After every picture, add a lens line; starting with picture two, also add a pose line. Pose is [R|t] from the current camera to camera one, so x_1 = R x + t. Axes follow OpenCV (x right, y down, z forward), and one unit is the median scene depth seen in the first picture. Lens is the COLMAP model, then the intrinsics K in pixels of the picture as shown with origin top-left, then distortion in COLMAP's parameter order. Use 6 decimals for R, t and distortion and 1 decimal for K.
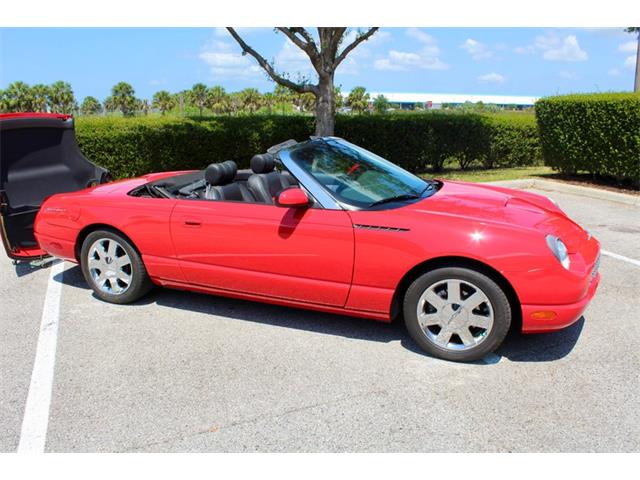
lens RADIAL K [[555.0, 0, 321.5], [0, 555.0, 244.3], [0, 0, 1]] dist [-0.148696, 0.128474]
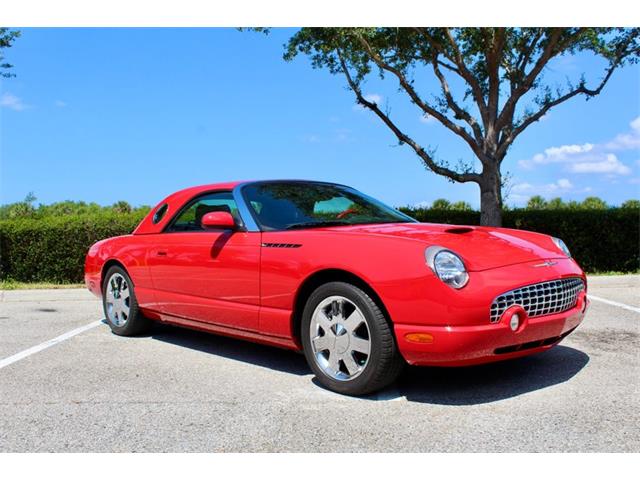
lens RADIAL K [[629.1, 0, 324.0], [0, 629.1, 245.4], [0, 0, 1]] dist [-0.091902, 0.000000]
pose [[0.912204, 0.000187, -0.409735, 0.236601], [-0.089819, 0.975768, -0.199521, 0.069549], [0.399770, 0.218806, 0.890117, 0.016387]]
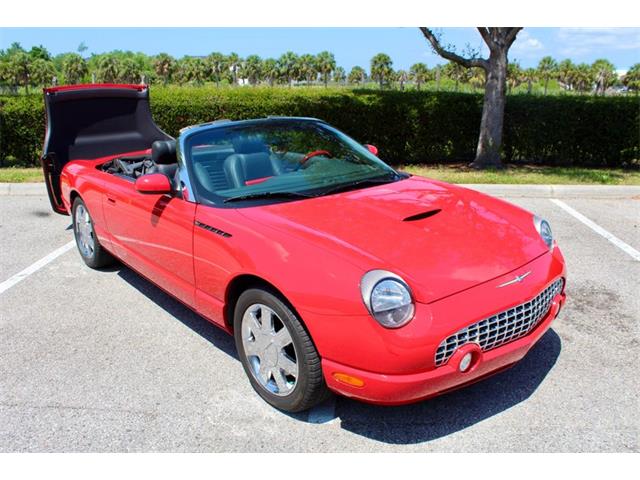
lens RADIAL K [[555.0, 0, 320.3], [0, 555.0, 240.3], [0, 0, 1]] dist [-0.148696, 0.128474]
pose [[0.888780, 0.139799, -0.436494, 0.234516], [-0.122316, 0.990154, 0.068066, -0.033849], [0.441712, -0.007106, 0.897129, 0.118293]]
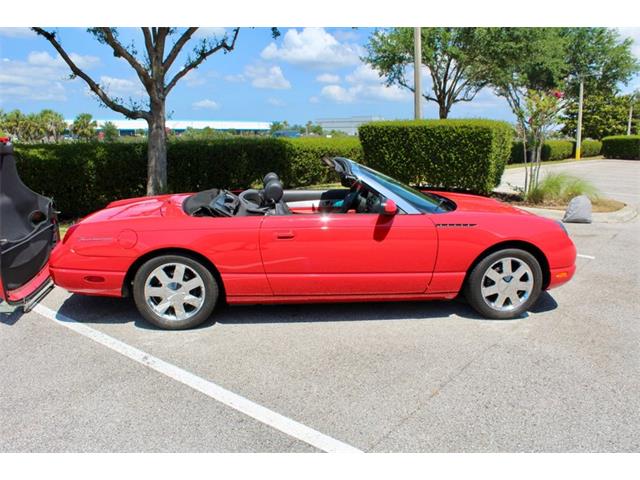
lens RADIAL K [[555.0, 0, 322.3], [0, 555.0, 240.9], [0, 0, 1]] dist [-0.148696, 0.128474]
pose [[0.877010, -0.086360, 0.472647, -0.292597], [0.110700, 0.993567, -0.023866, 0.001309], [-0.467546, 0.073252, 0.880928, 0.005093]]
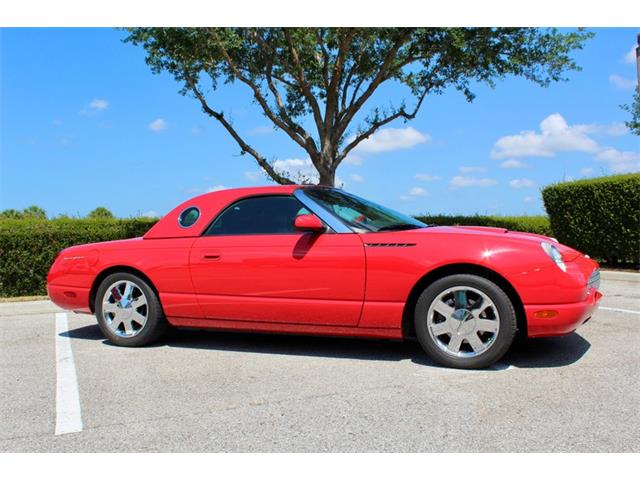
lens RADIAL K [[629.1, 0, 321.8], [0, 629.1, 243.6], [0, 0, 1]] dist [-0.091902, 0.000000]
pose [[0.999836, -0.017026, 0.006179, -0.012681], [0.017998, 0.972169, -0.233589, 0.095729], [-0.002030, 0.233662, 0.972316, -0.076225]]
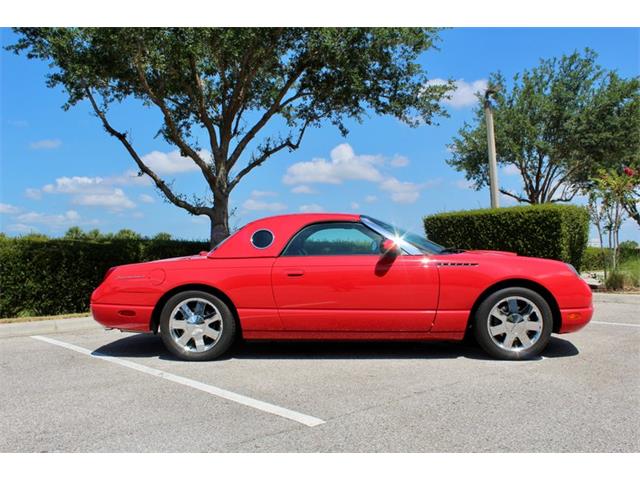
lens RADIAL K [[629.1, 0, 323.2], [0, 629.1, 249.7], [0, 0, 1]] dist [-0.091902, 0.000000]
pose [[0.941923, -0.006418, 0.335767, -0.270288], [0.092325, 0.966241, -0.240528, 0.103497], [-0.322889, 0.257559, 0.910718, -0.115067]]
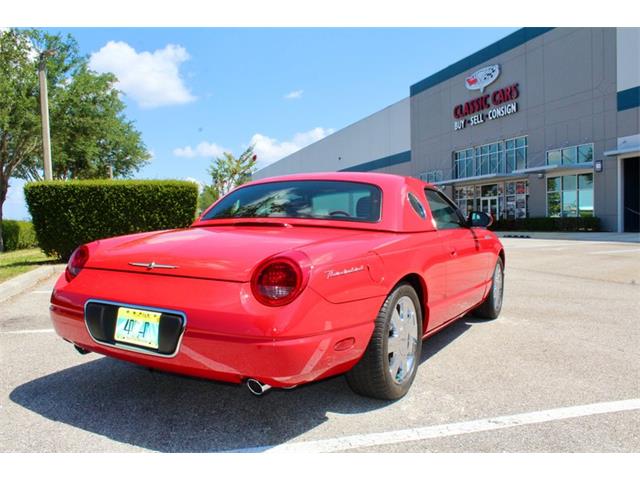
lens RADIAL K [[534.7, 0, 321.0], [0, 534.7, 236.8], [0, 0, 1]] dist [-0.152885, 0.122686]
pose [[0.120987, -0.025677, 0.992322, -0.498665], [0.251449, 0.967854, -0.005613, -0.049662], [-0.960279, 0.250197, 0.123554, 0.469414]]
